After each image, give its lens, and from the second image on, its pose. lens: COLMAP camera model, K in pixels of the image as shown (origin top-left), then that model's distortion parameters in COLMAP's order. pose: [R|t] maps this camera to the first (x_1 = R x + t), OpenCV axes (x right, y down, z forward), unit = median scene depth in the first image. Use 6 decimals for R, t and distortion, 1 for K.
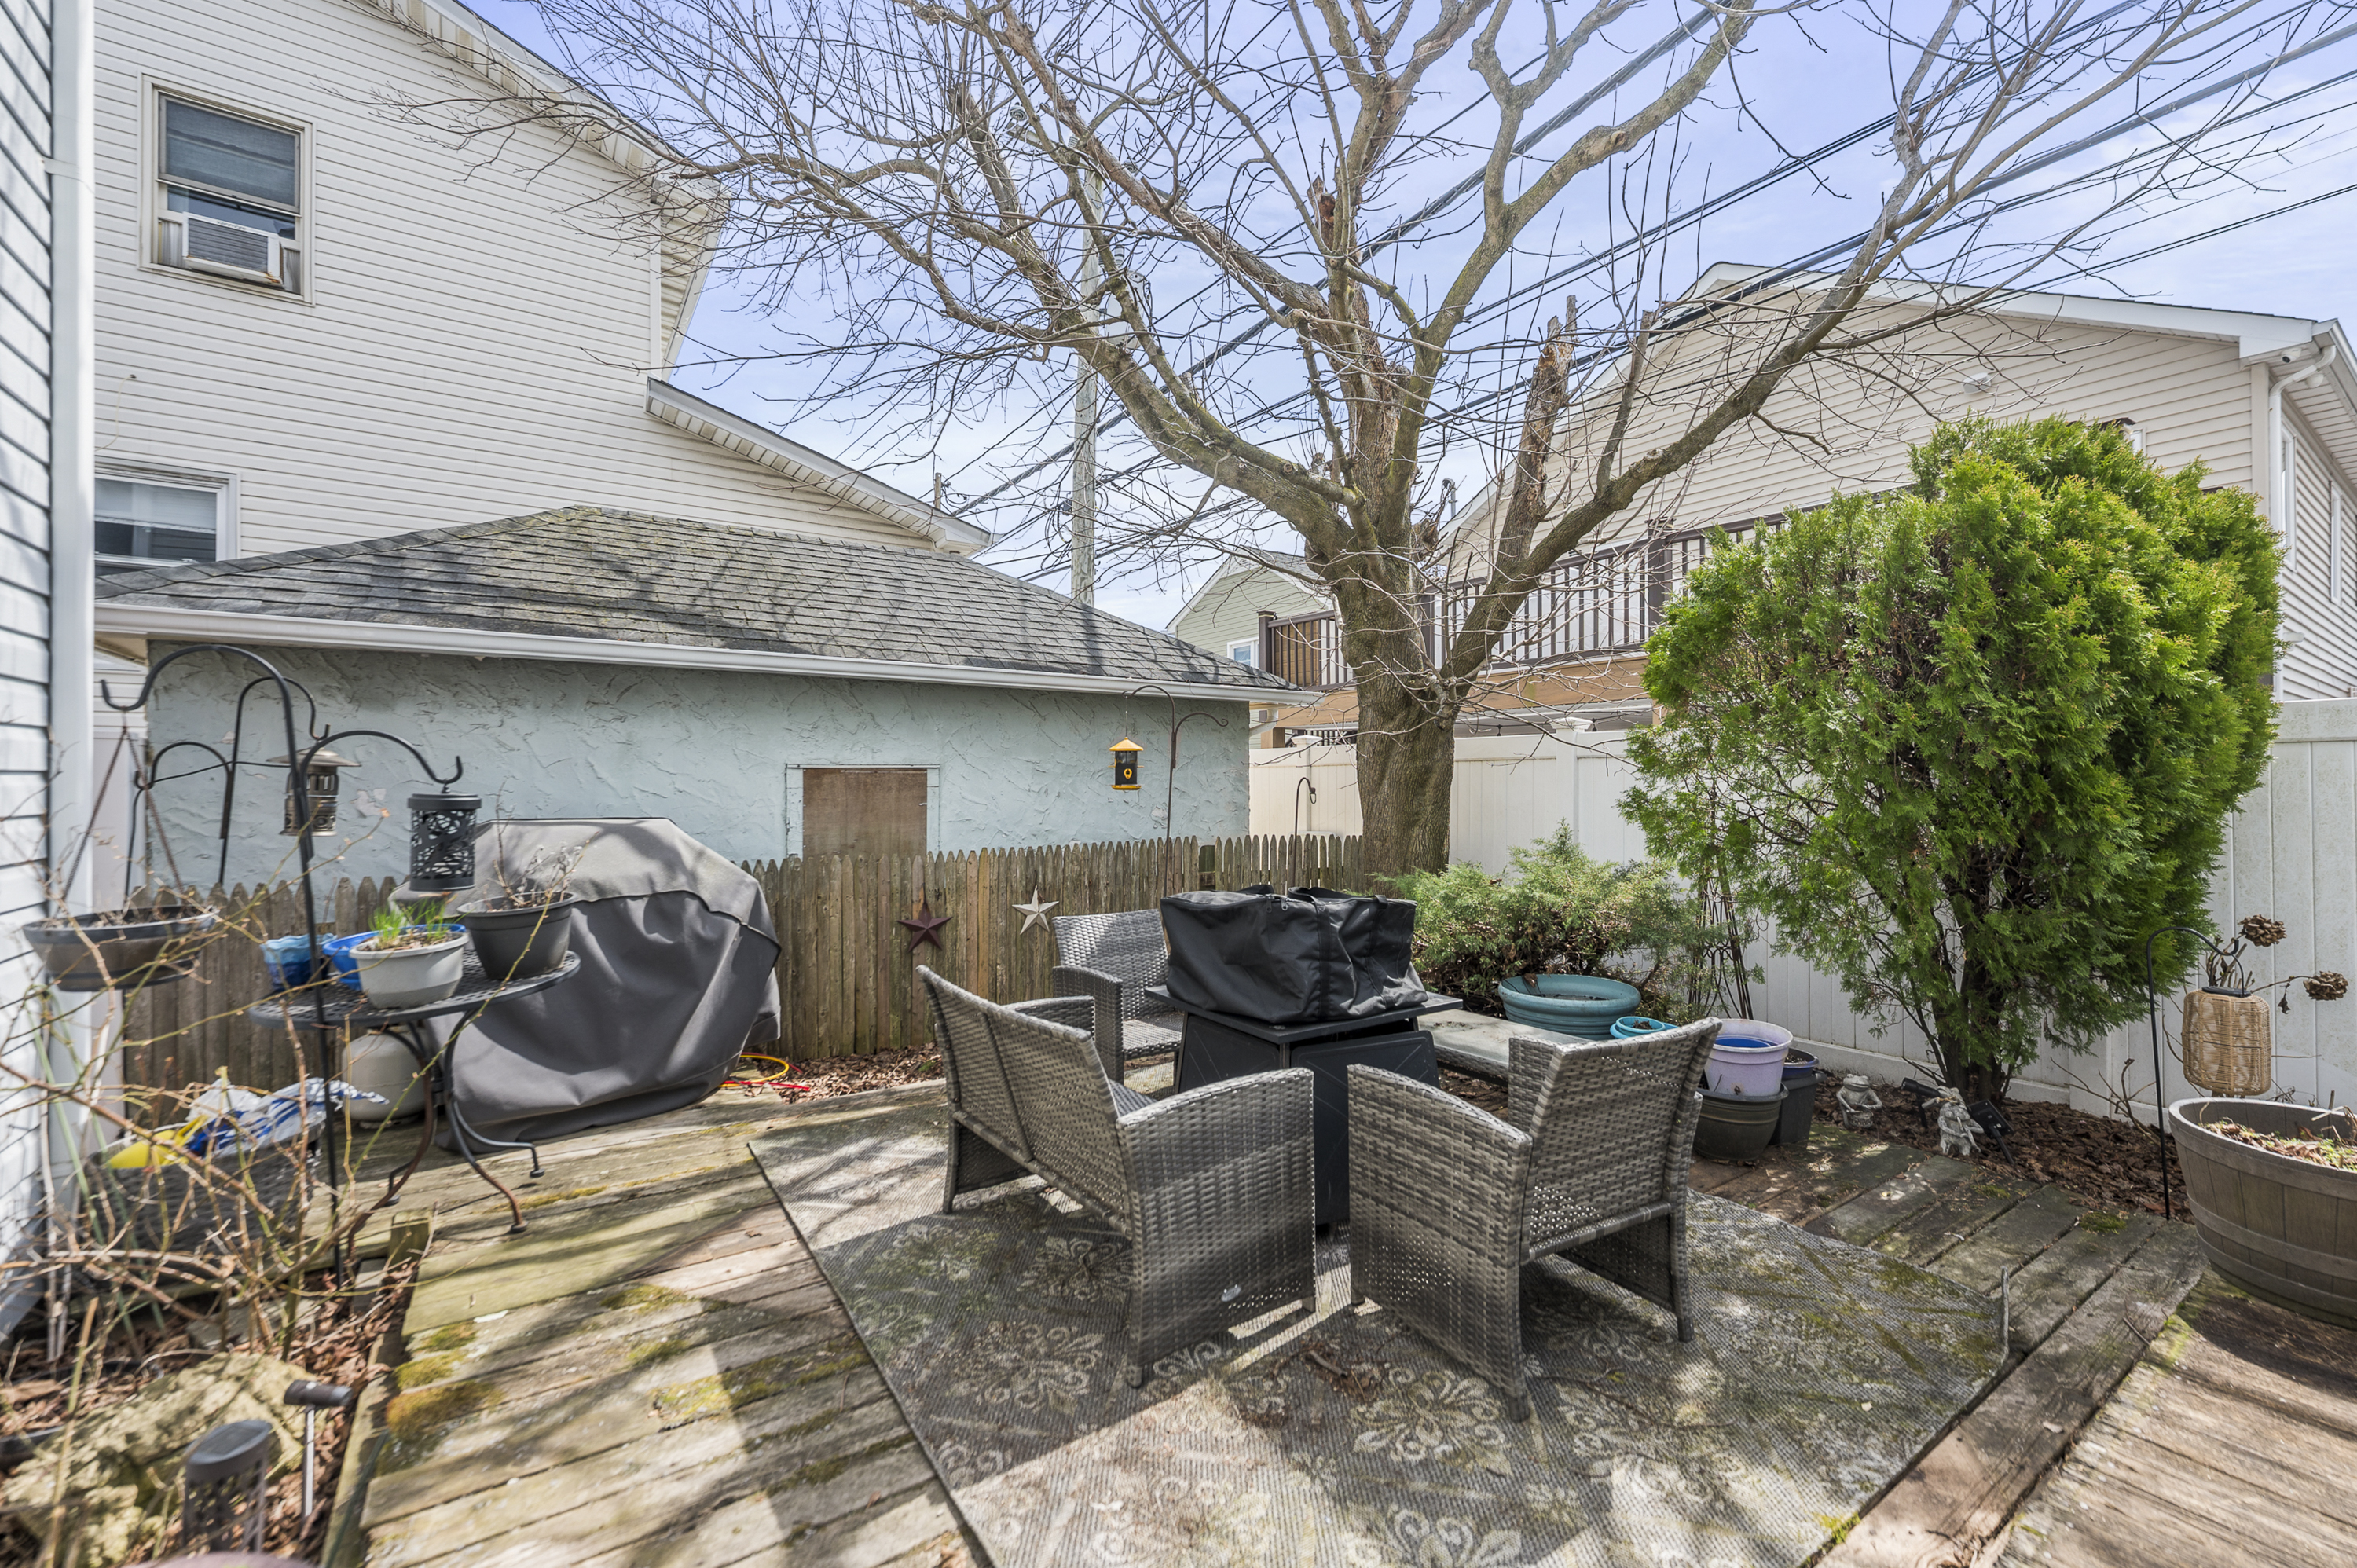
lens RADIAL K [[988.1, 0, 1178.5], [0, 988.1, 784.0], [0, 0, 1]] dist [-0.001154, -0.000110]
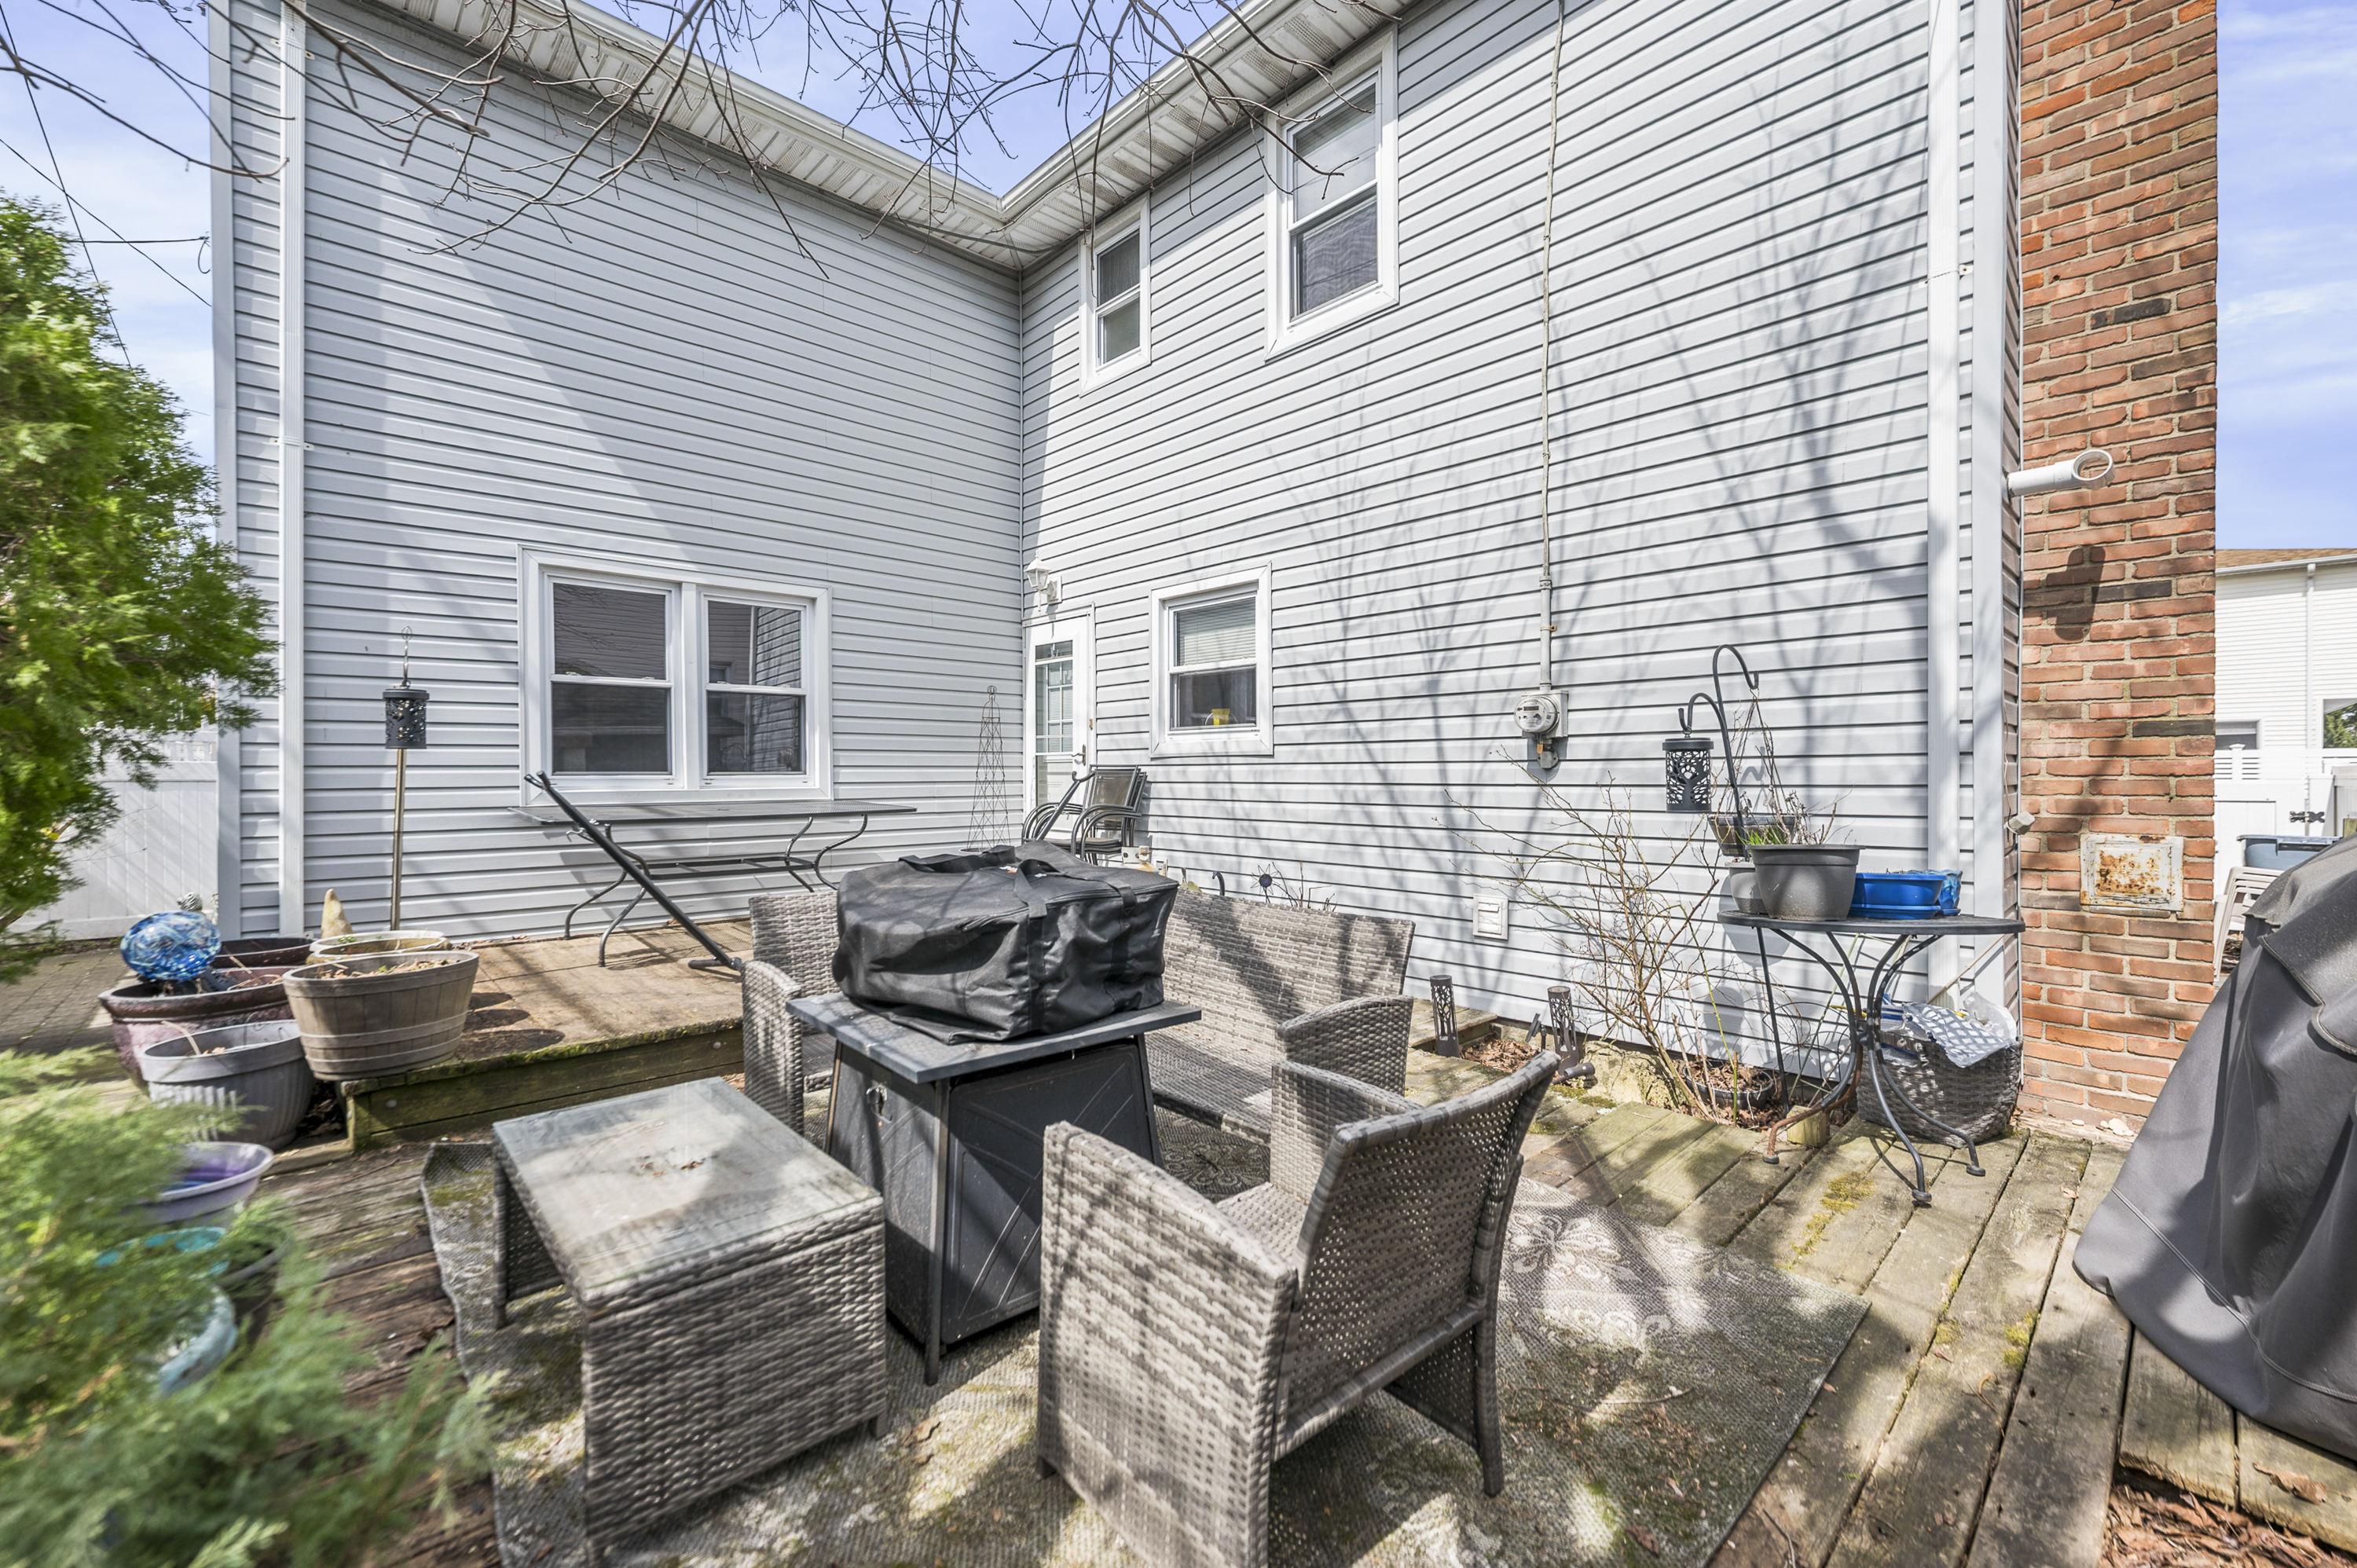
lens RADIAL K [[988.1, 0, 1178.5], [0, 988.1, 784.0], [0, 0, 1]] dist [-0.001154, -0.000110]
pose [[-0.990033, 0.004421, -0.140768, 0.094910], [0.002368, 0.999888, 0.014749, 0.043984], [0.140818, 0.014269, -0.989933, 2.097119]]
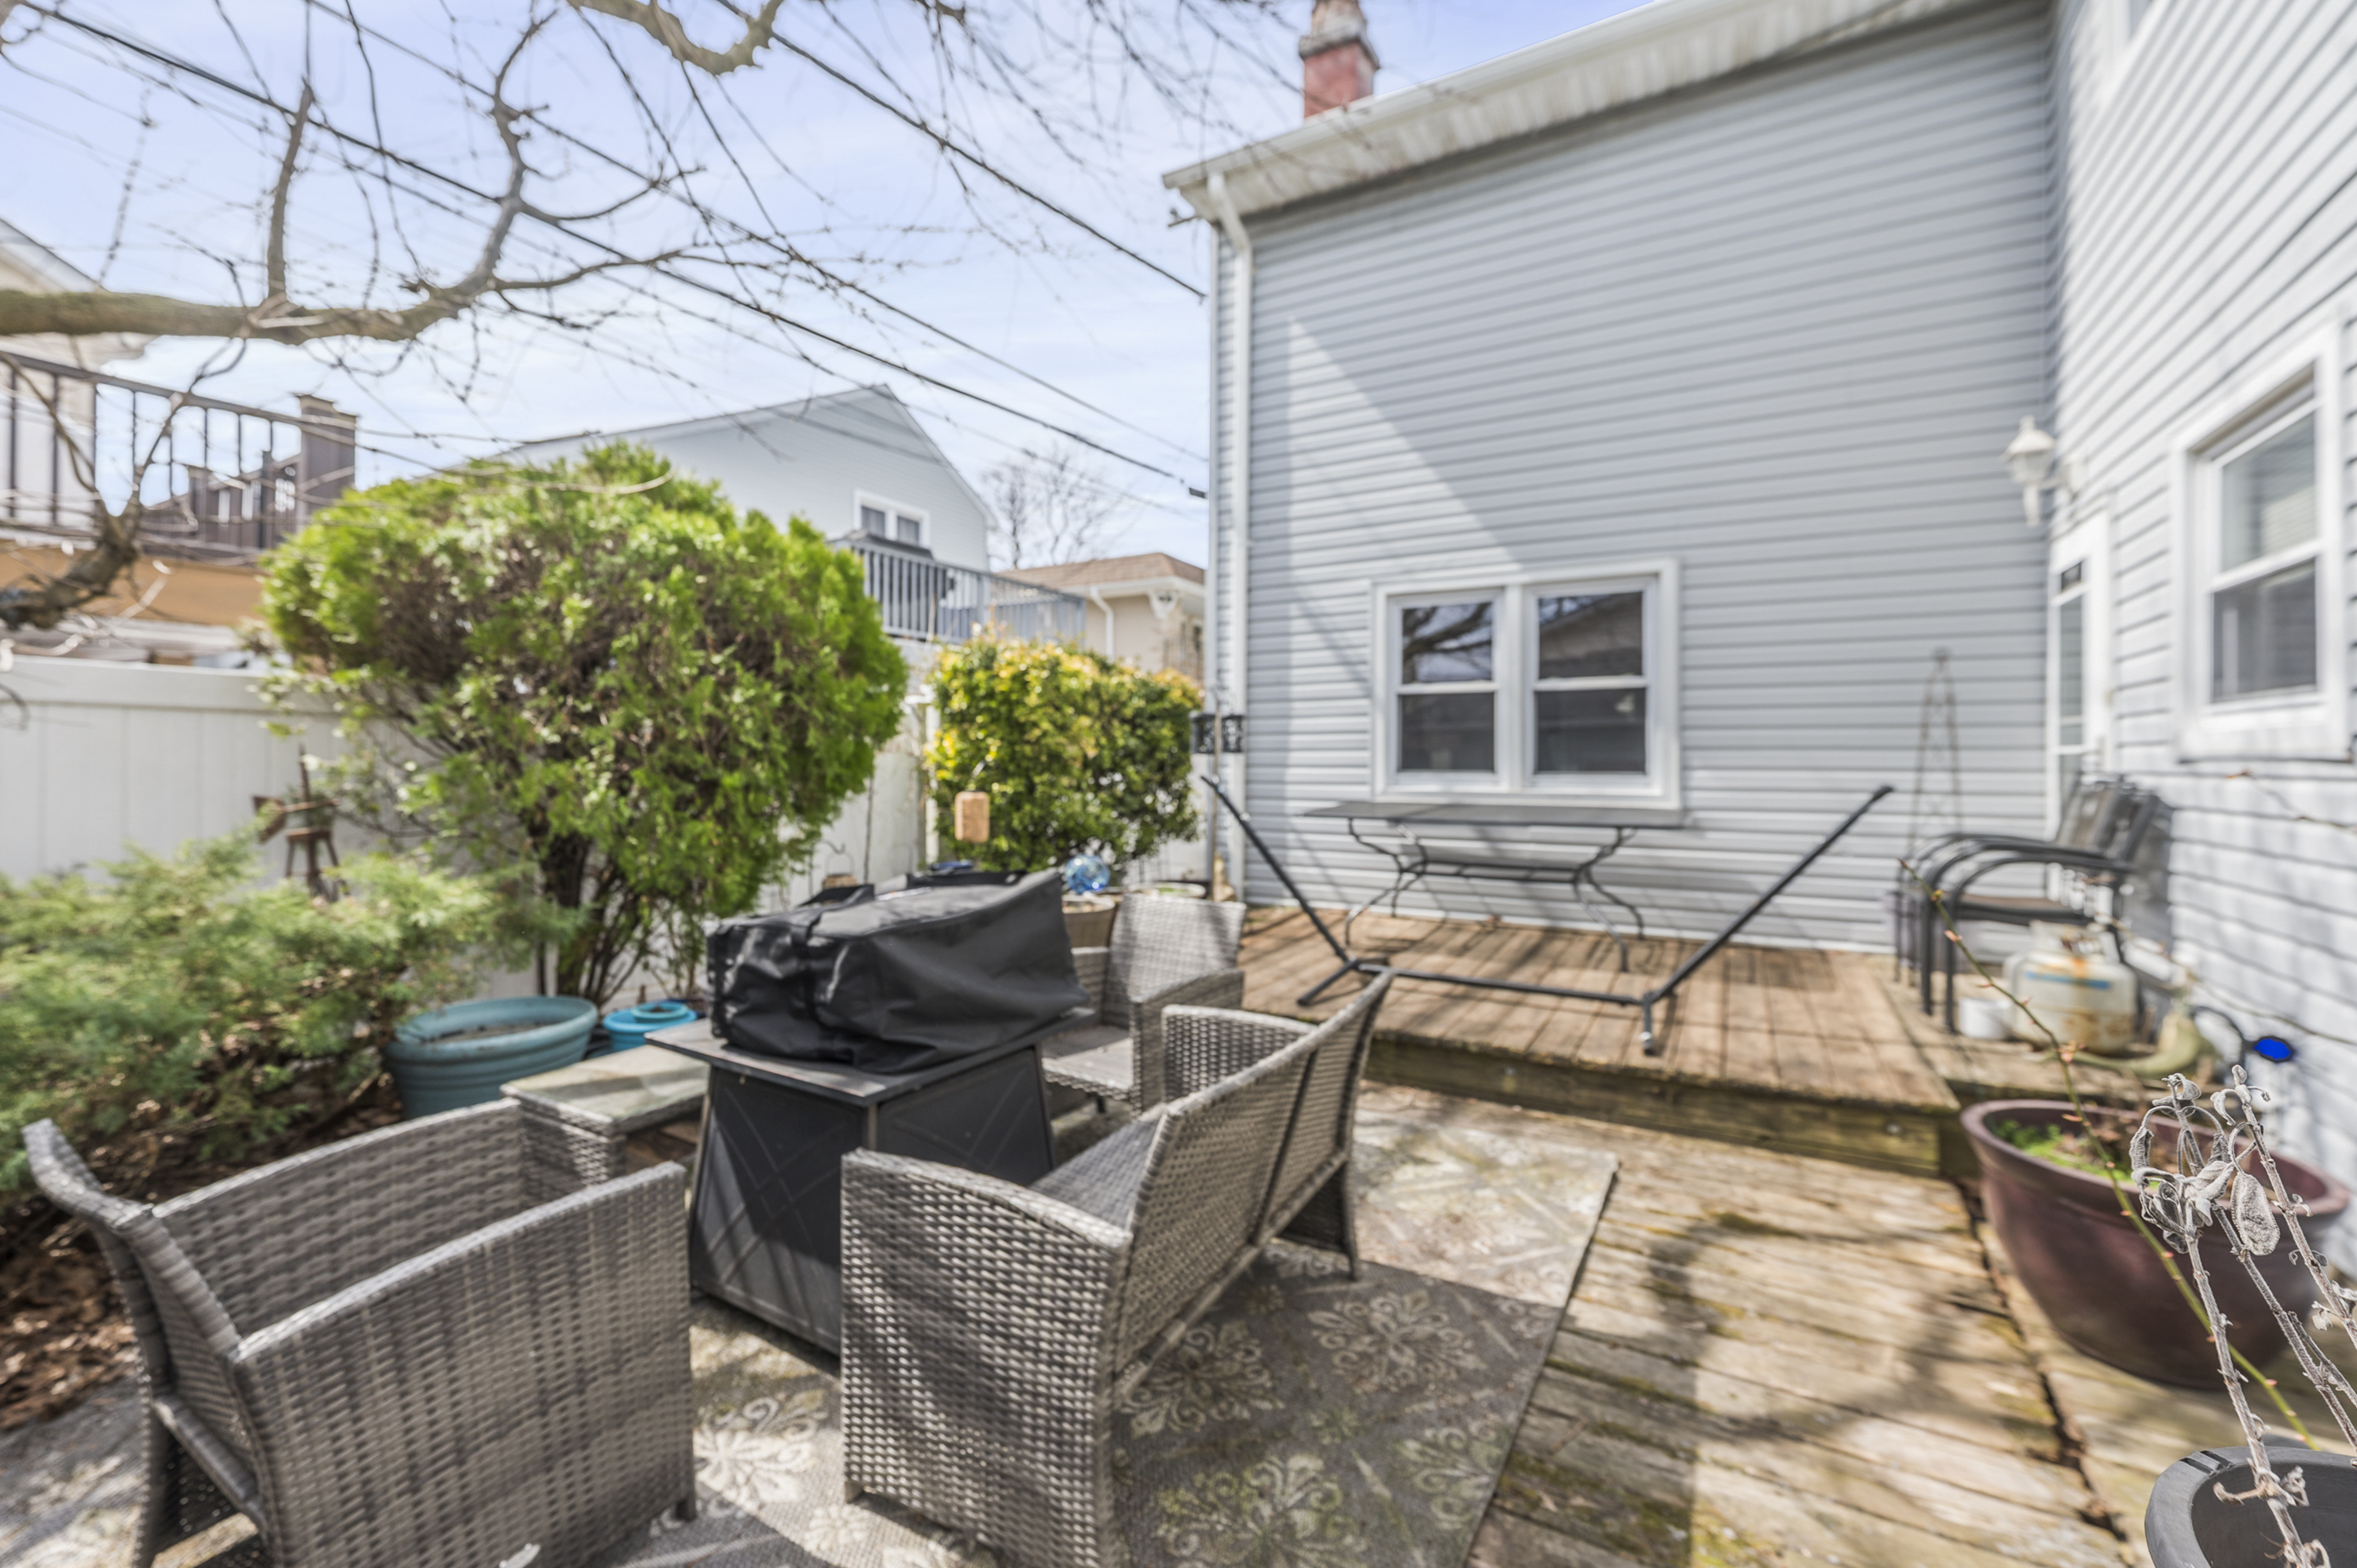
lens RADIAL K [[959.6, 0, 1161.6], [0, 959.6, 762.0], [0, 0, 1]] dist [0.000431, 0.000084]
pose [[-0.423034, -0.005961, 0.906094, -0.772000], [0.001343, 0.999973, 0.007206, 0.006448], [-0.906113, 0.004265, -0.423015, 1.360417]]
